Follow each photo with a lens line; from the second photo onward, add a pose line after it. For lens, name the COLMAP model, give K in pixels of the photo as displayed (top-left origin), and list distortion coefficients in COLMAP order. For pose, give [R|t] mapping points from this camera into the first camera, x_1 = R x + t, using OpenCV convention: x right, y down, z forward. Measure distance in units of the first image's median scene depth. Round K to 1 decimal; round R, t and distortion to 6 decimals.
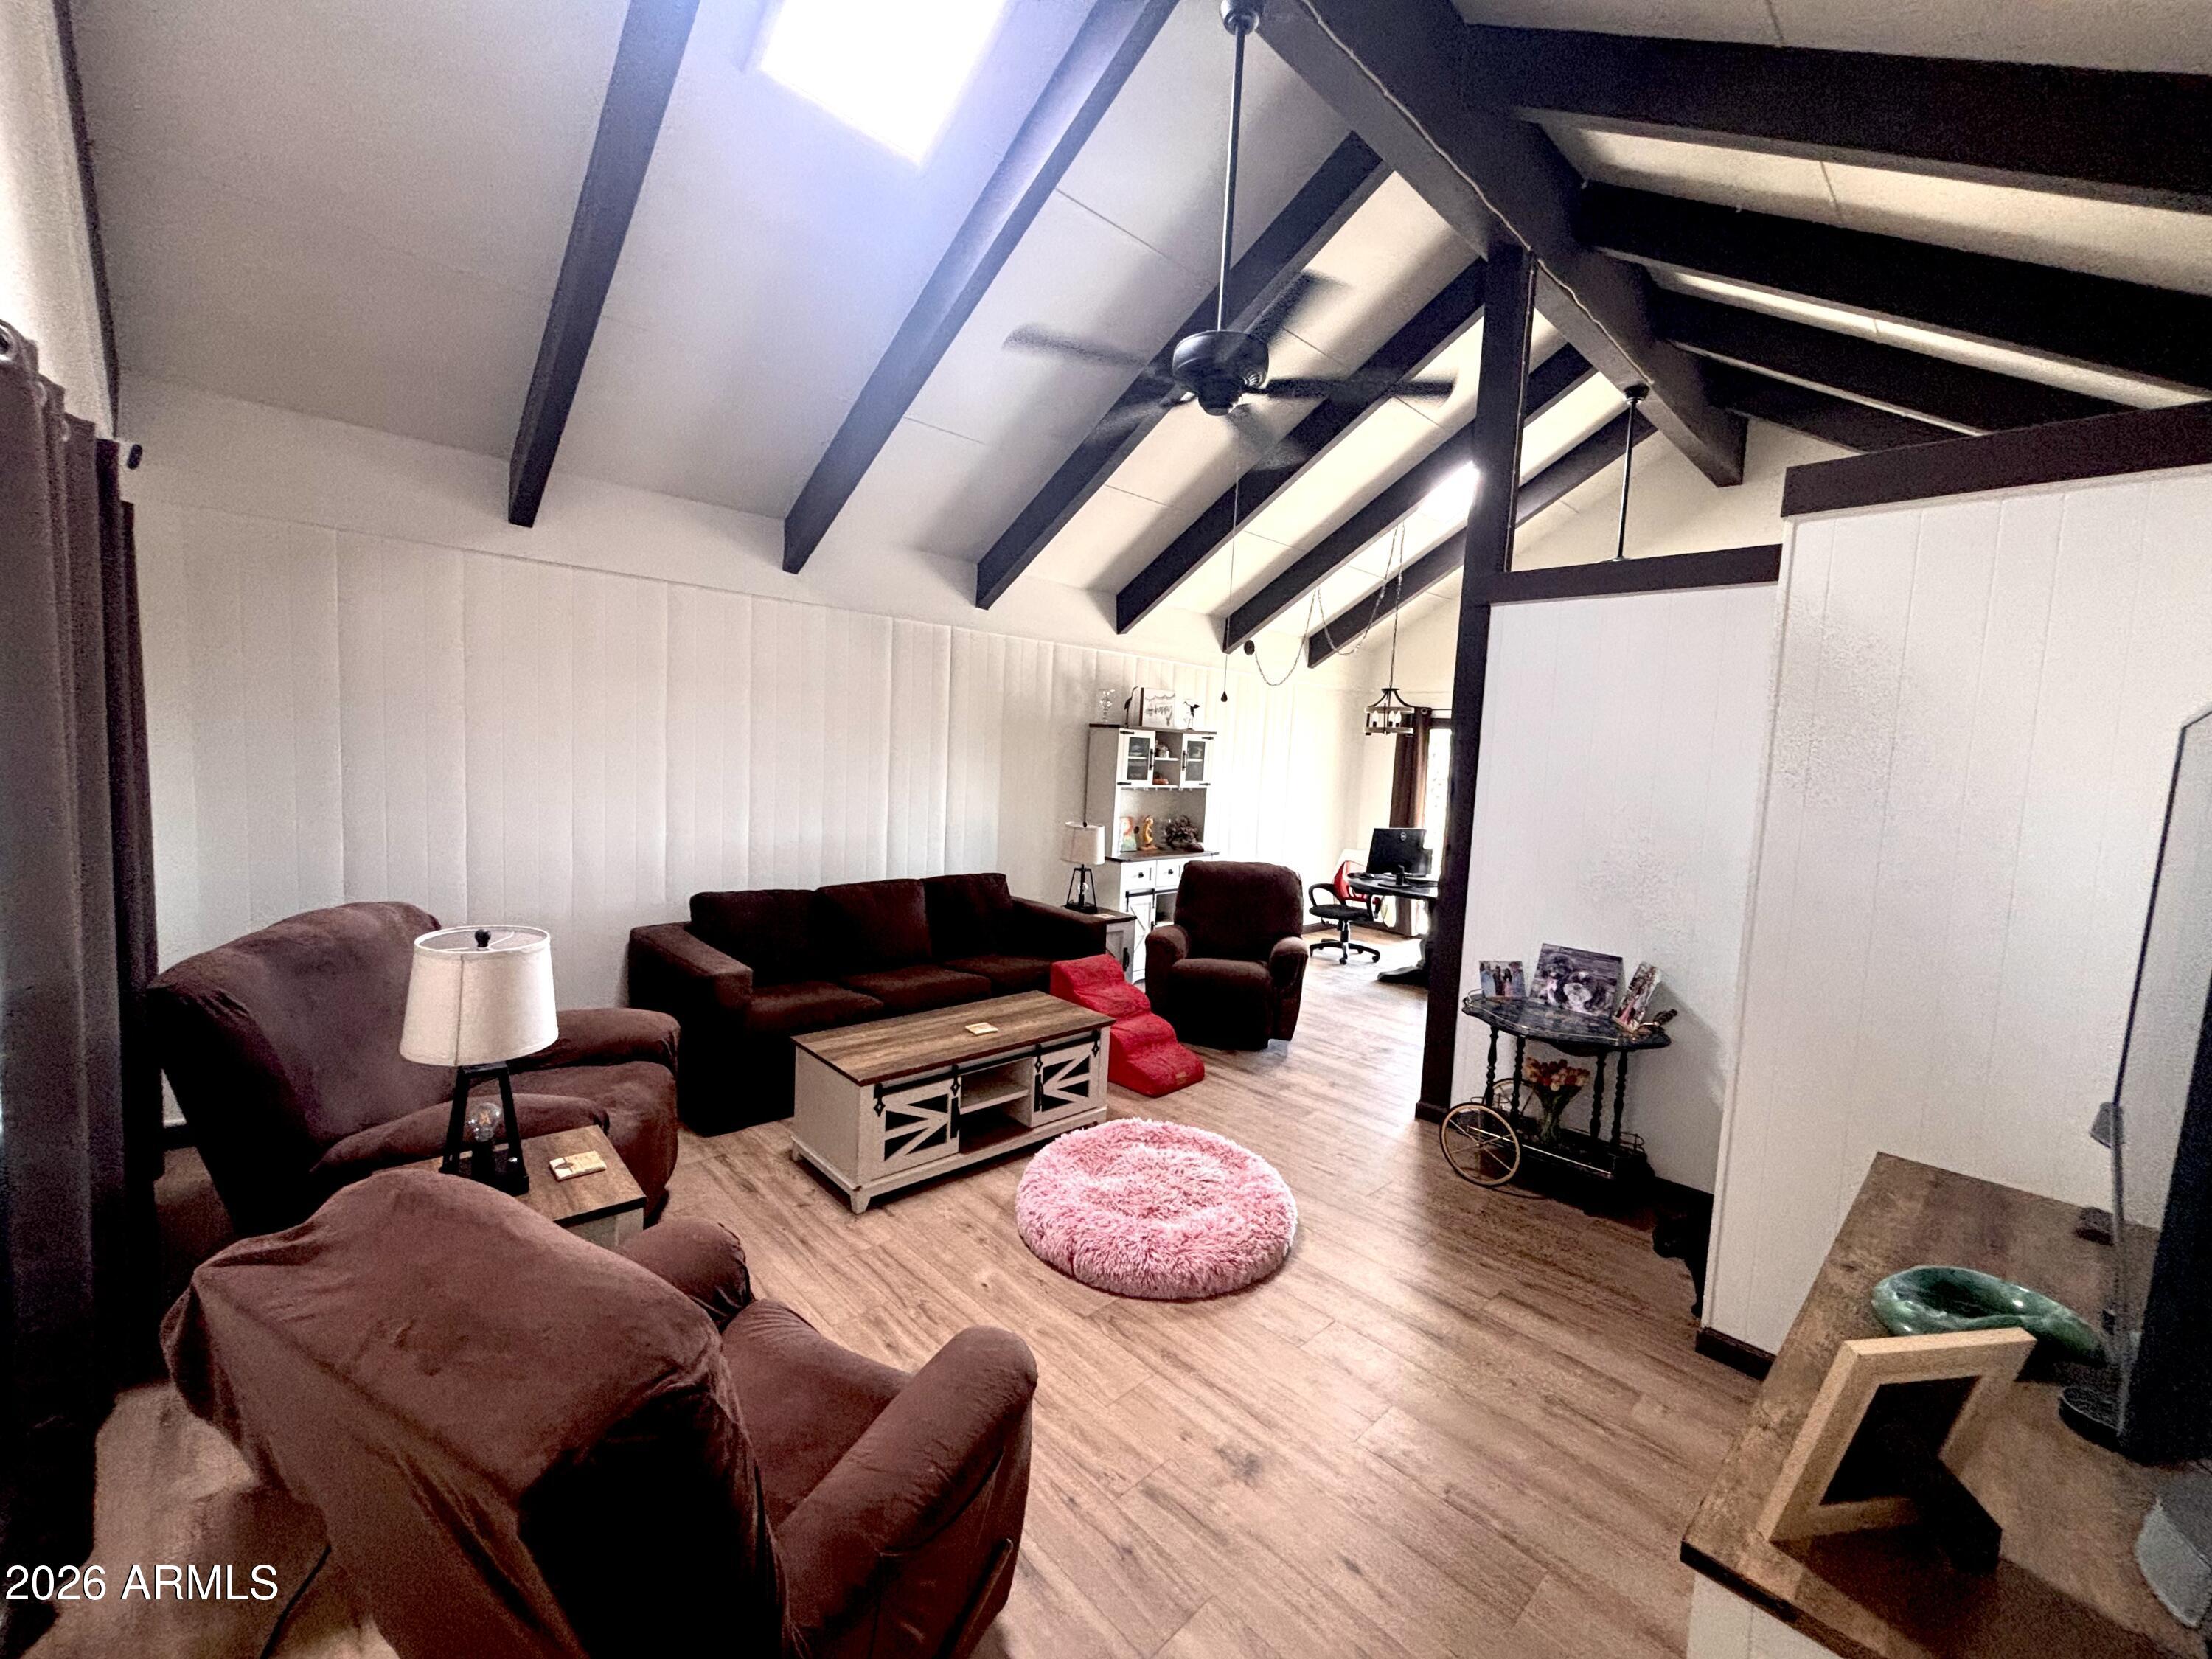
lens RADIAL K [[891.6, 0, 1107.1], [0, 891.6, 831.7], [0, 0, 1]] dist [0.001739, 0.000004]
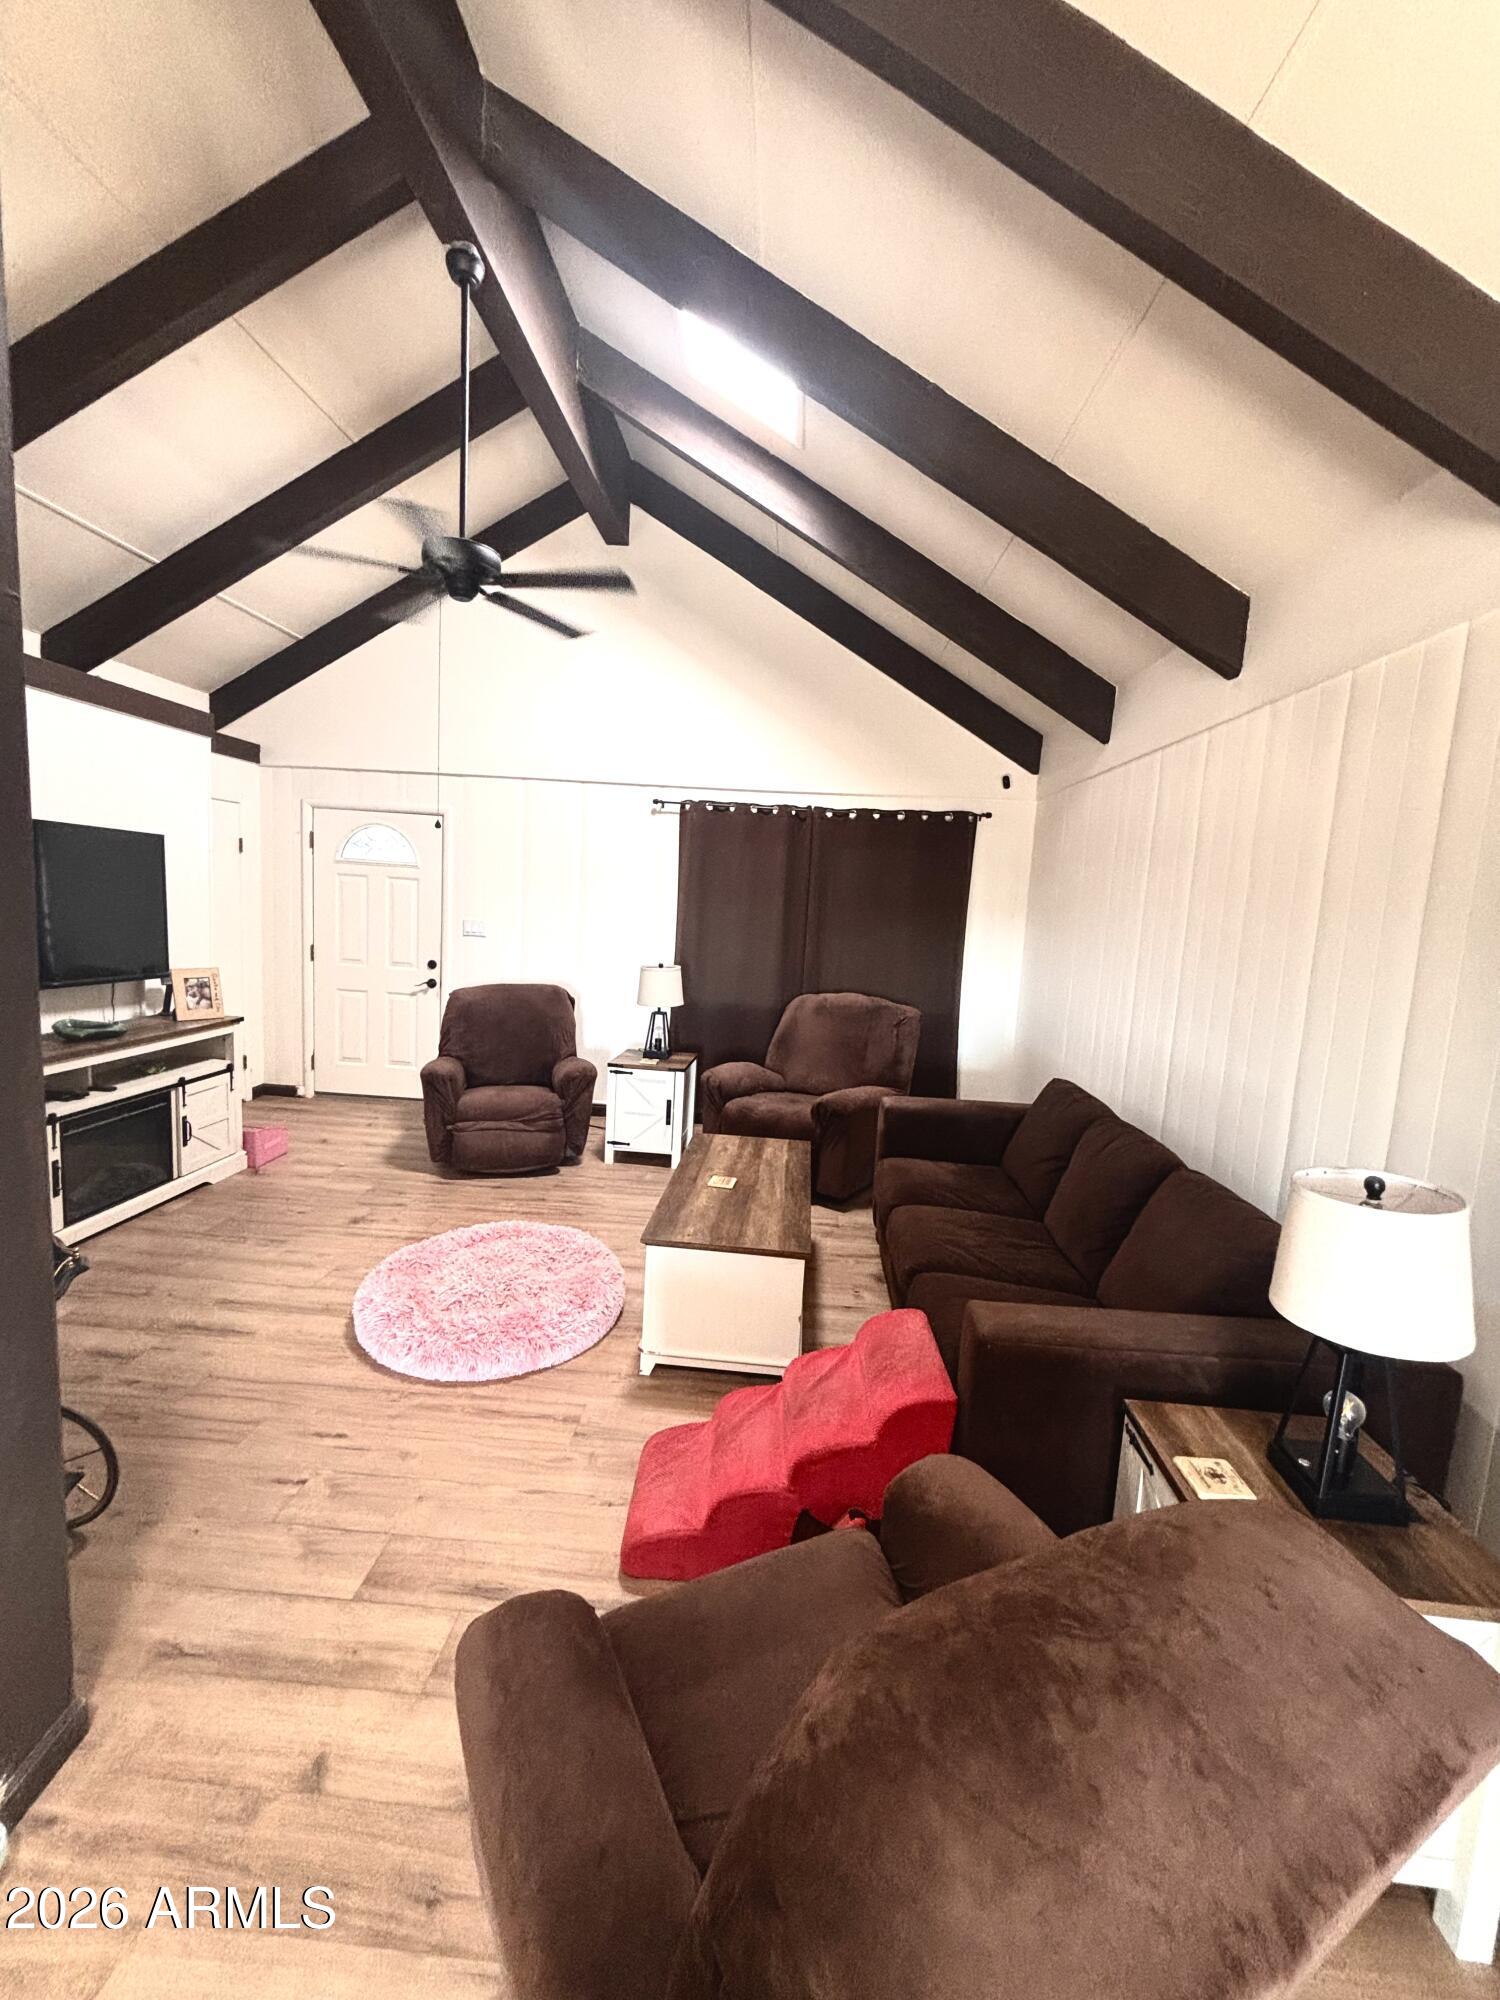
lens RADIAL K [[806.1, 0, 755.3], [0, 806.1, 993.9], [0, 0, 1]] dist [0.001739, 0.000004]
pose [[-0.726585, -0.005359, -0.687056, 0.457776], [-0.149626, 0.977204, 0.150613, -0.122458], [0.670587, 0.212235, -0.710823, 1.681069]]
